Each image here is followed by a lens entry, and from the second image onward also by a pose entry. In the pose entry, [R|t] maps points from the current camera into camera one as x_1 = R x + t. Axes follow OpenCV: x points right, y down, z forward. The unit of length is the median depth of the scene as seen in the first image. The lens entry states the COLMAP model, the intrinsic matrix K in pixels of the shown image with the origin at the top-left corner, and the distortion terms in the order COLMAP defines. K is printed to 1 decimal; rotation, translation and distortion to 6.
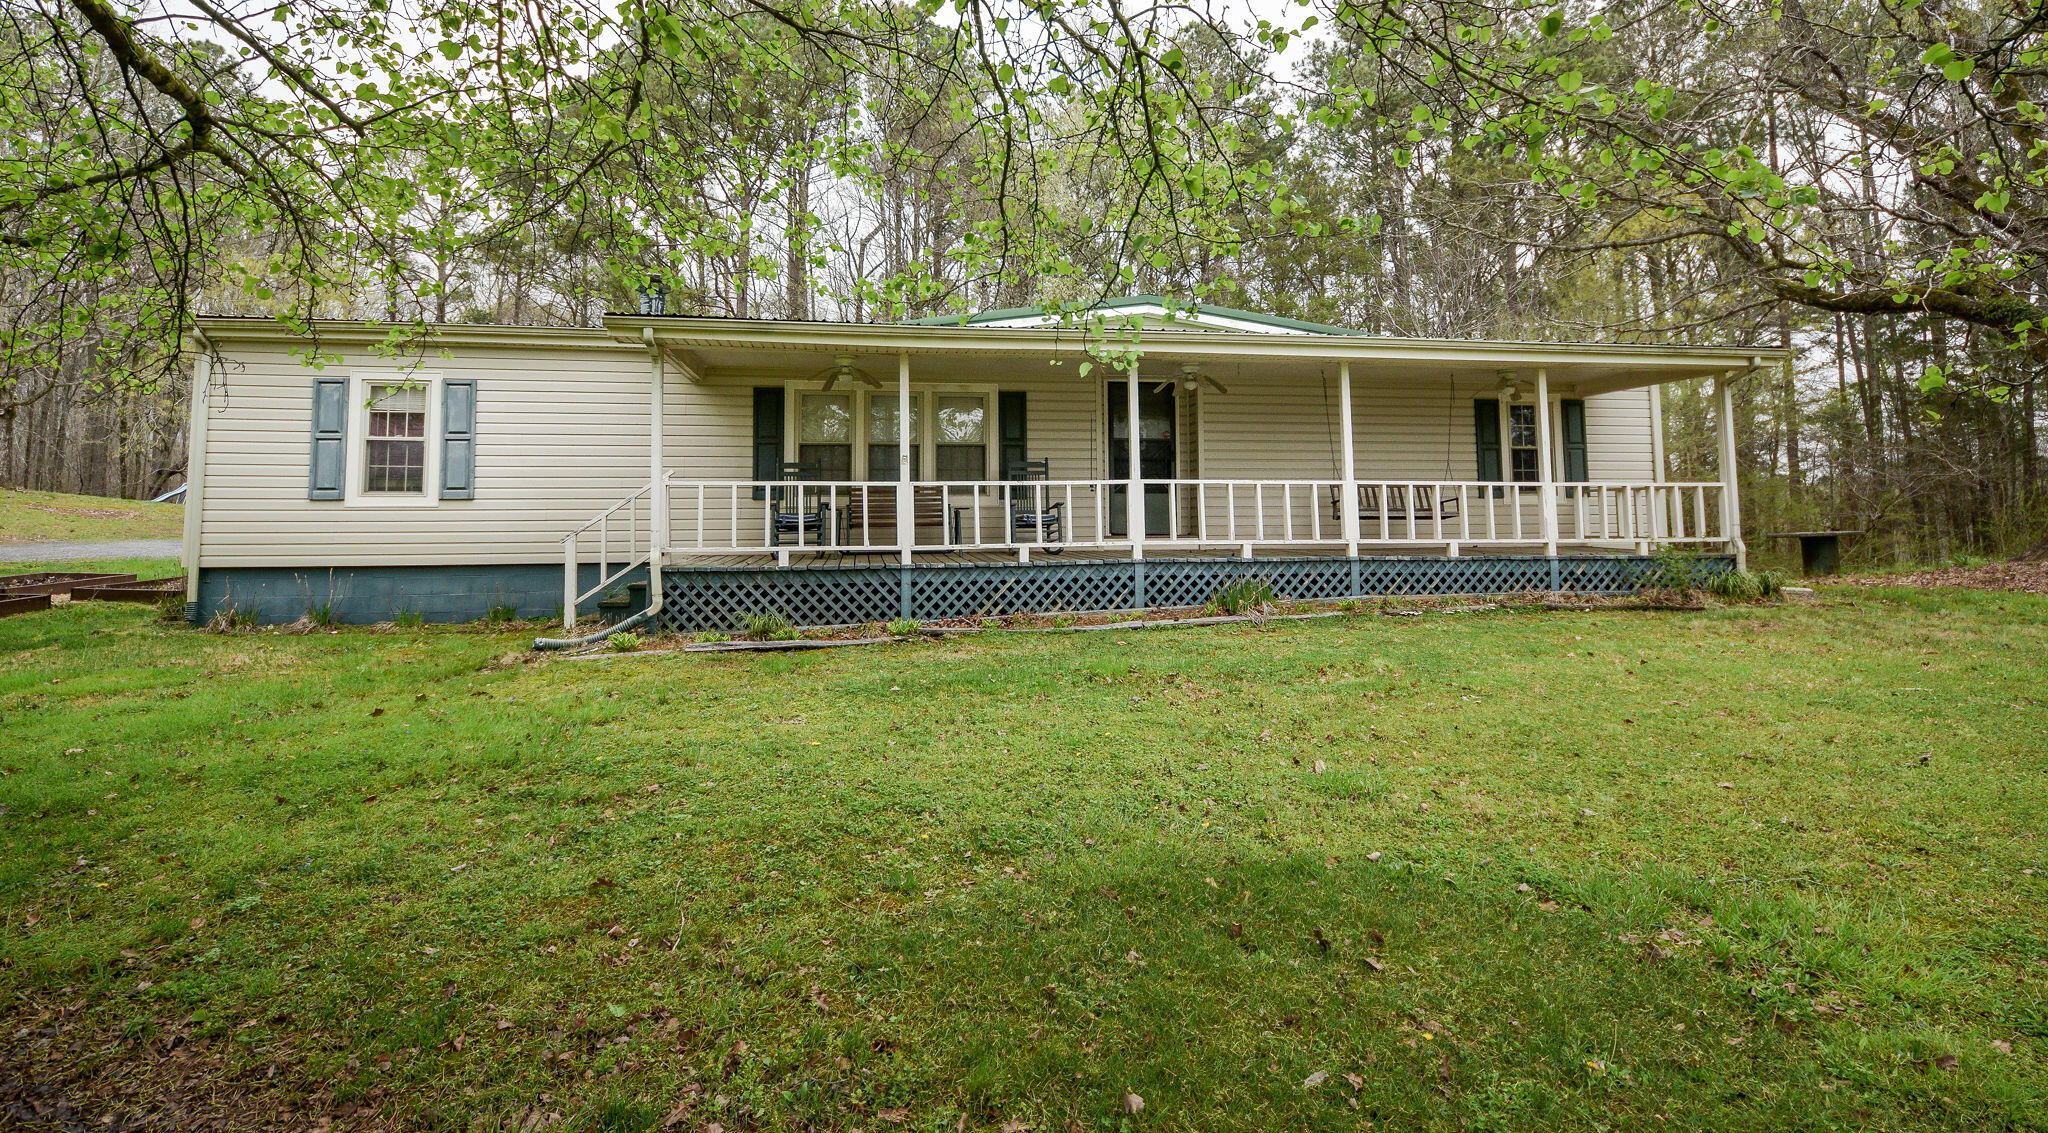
lens RADIAL K [[991.6, 0, 1022.8], [0, 991.6, 450.0], [0, 0, 1]] dist [0.016373, -0.000886]
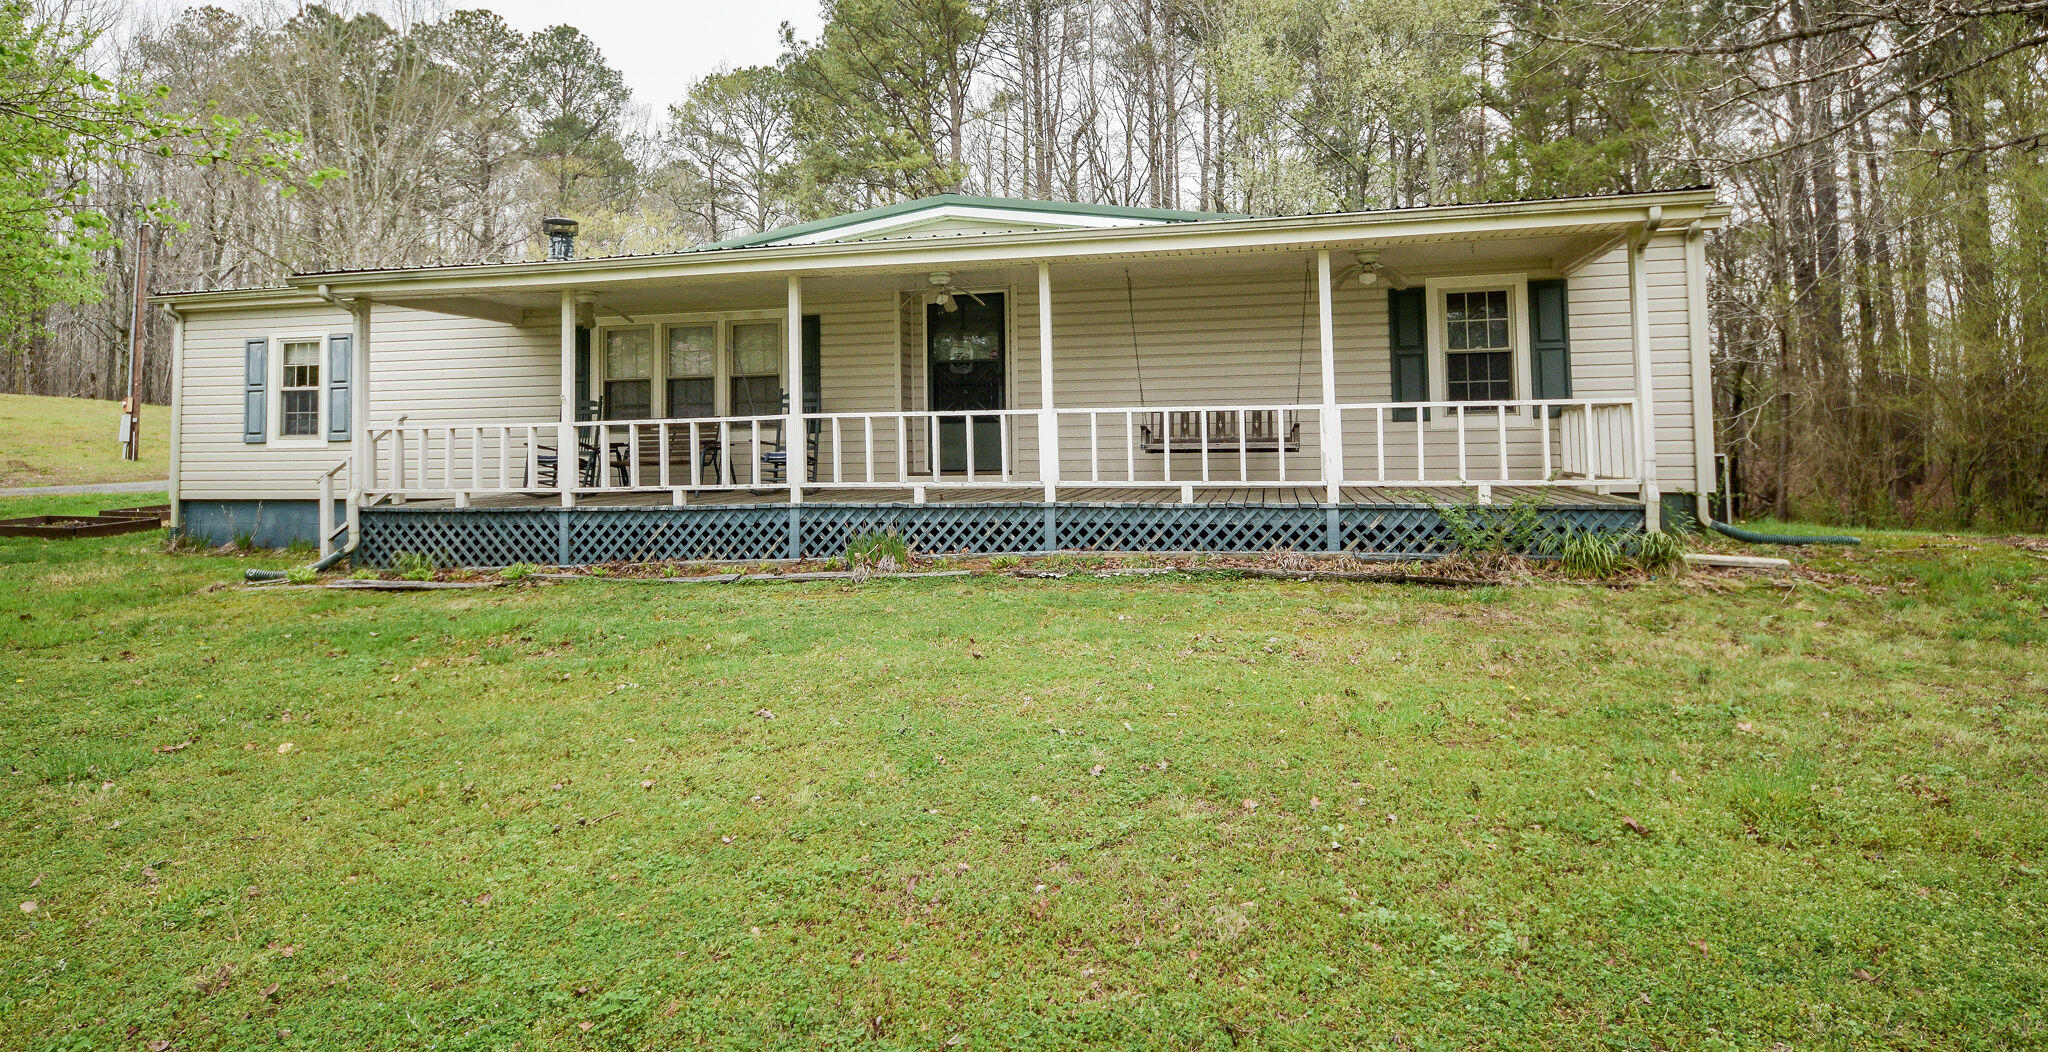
lens RADIAL K [[1079.8, 0, 1027.4], [0, 1079.8, 393.6], [0, 0, 1]] dist [0.024419, -0.001662]
pose [[0.919985, -0.026633, -0.391048, 0.654656], [0.039984, 0.998861, 0.026039, -0.005371], [0.389910, -0.039591, 0.920002, 0.178656]]
